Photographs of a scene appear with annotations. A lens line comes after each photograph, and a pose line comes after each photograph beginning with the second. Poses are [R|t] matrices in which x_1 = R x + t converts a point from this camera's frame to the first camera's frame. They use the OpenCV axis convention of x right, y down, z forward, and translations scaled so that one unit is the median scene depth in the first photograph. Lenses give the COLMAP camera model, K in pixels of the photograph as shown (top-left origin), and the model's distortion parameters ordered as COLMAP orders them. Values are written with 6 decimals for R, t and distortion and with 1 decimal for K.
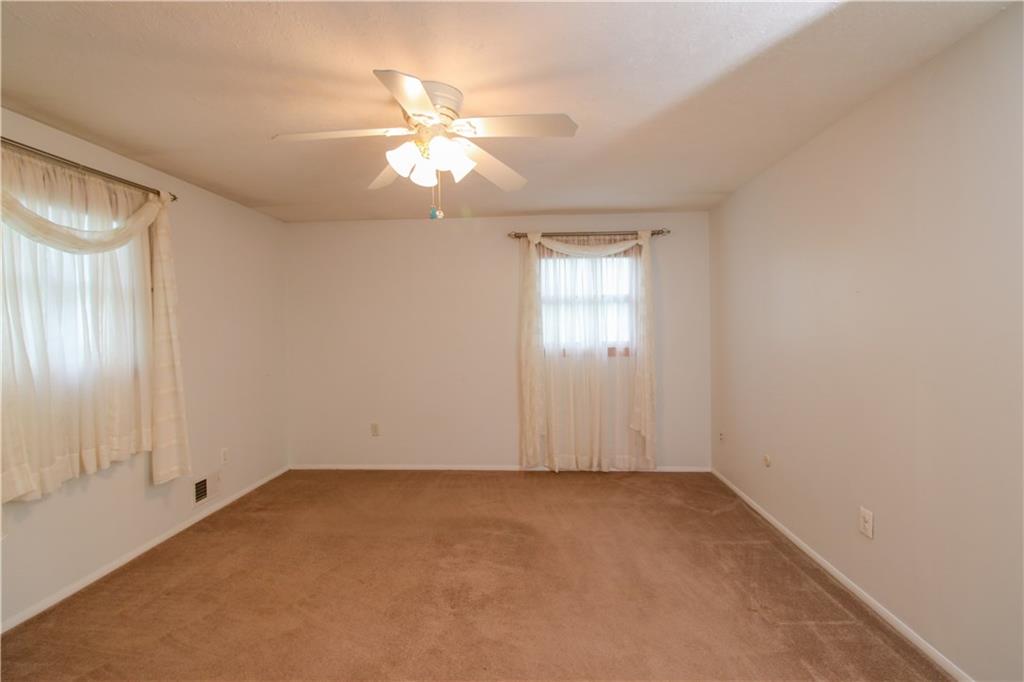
lens RADIAL K [[494.0, 0, 505.1], [0, 494.0, 336.4], [0, 0, 1]] dist [0.017285, -0.020707]
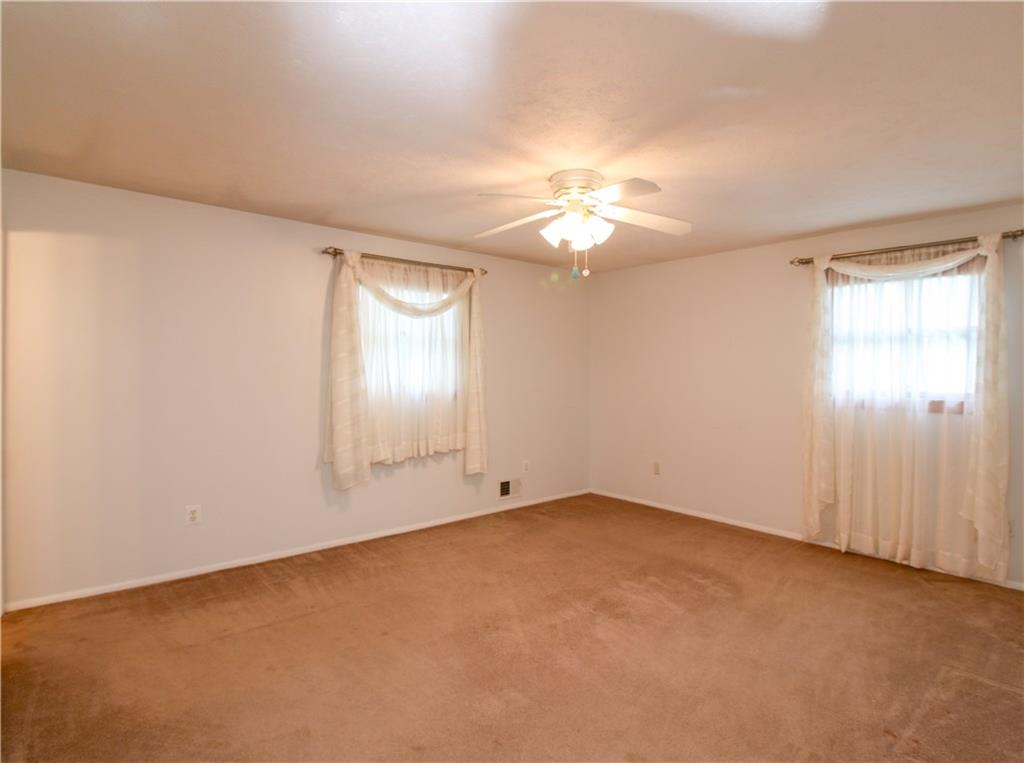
lens RADIAL K [[587.2, 0, 512.0], [0, 587.2, 381.5], [0, 0, 1]] dist [0.018158, -0.000711]
pose [[0.686196, 0.033858, -0.726628, 0.464505], [-0.029318, 0.999392, 0.018881, -0.004349], [0.726826, 0.008347, 0.686771, -0.056538]]
